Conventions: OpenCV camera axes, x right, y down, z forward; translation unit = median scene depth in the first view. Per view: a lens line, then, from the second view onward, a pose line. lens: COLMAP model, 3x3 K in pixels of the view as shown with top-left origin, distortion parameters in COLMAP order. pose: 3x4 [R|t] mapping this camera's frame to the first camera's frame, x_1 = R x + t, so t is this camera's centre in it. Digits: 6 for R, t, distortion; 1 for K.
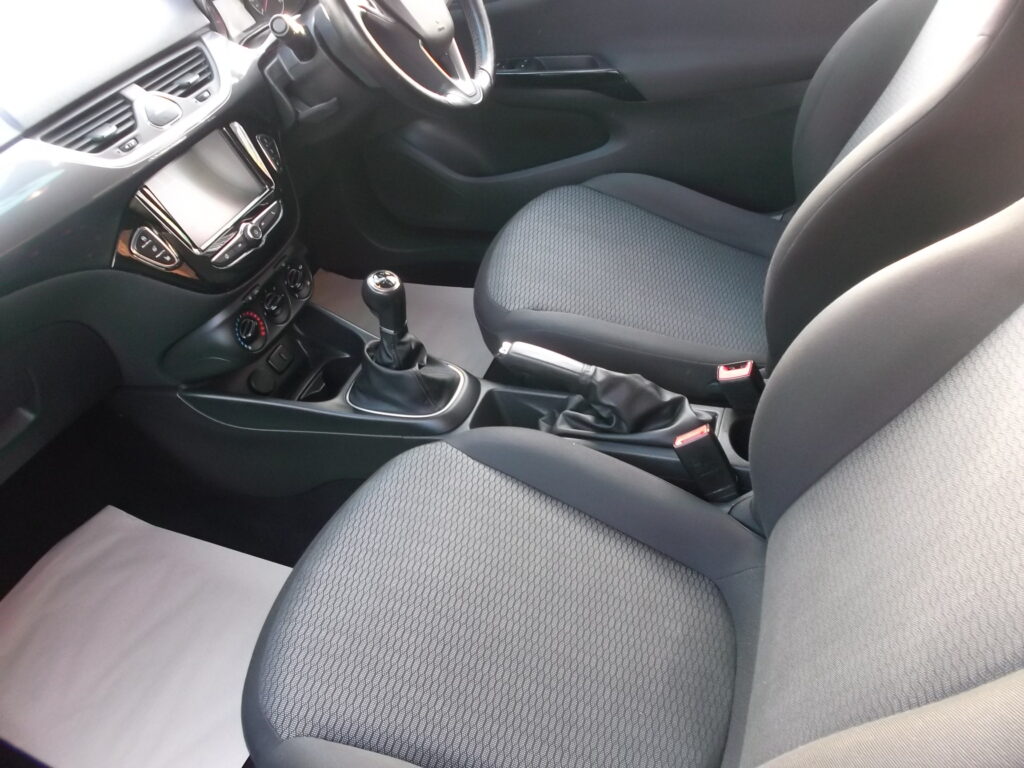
lens RADIAL K [[823.3, 0, 512.1], [0, 823.3, 378.0], [0, 0, 1]] dist [-0.038637, 0.006857]
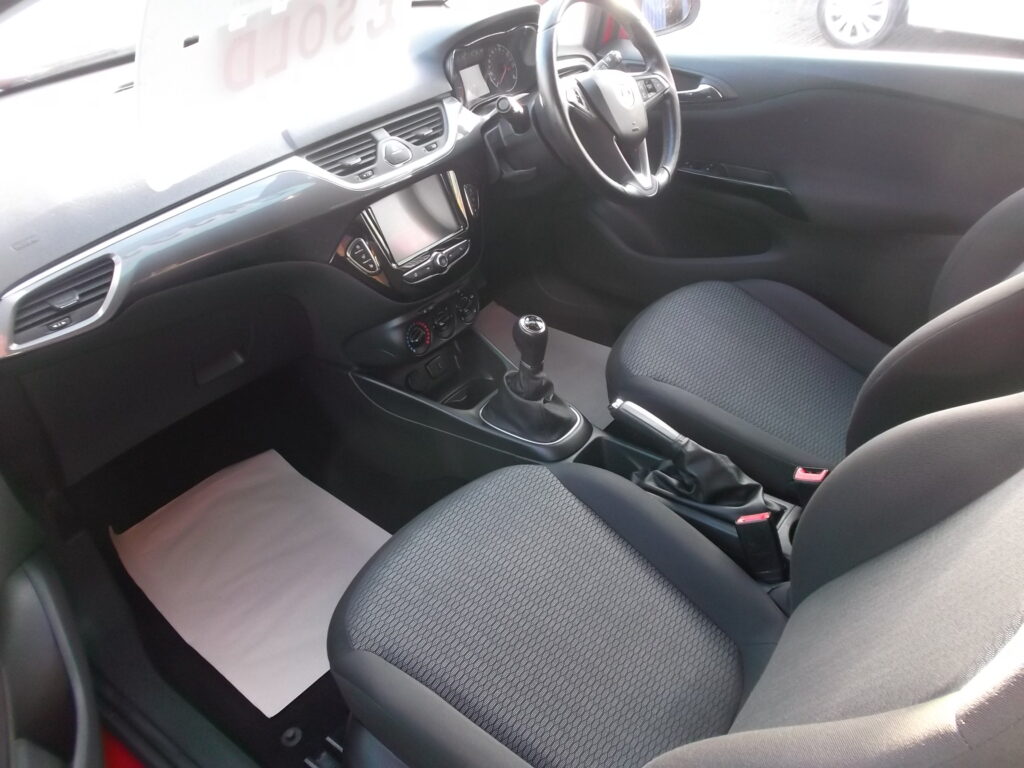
lens RADIAL K [[782.8, 0, 512.0], [0, 782.8, 384.0], [0, 0, 1]] dist [-0.039121, 0.002260]
pose [[0.950573, 0.248583, -0.186060, 0.050157], [-0.258457, 0.965543, -0.030443, 0.009426], [0.172081, 0.077027, 0.982067, -0.121829]]
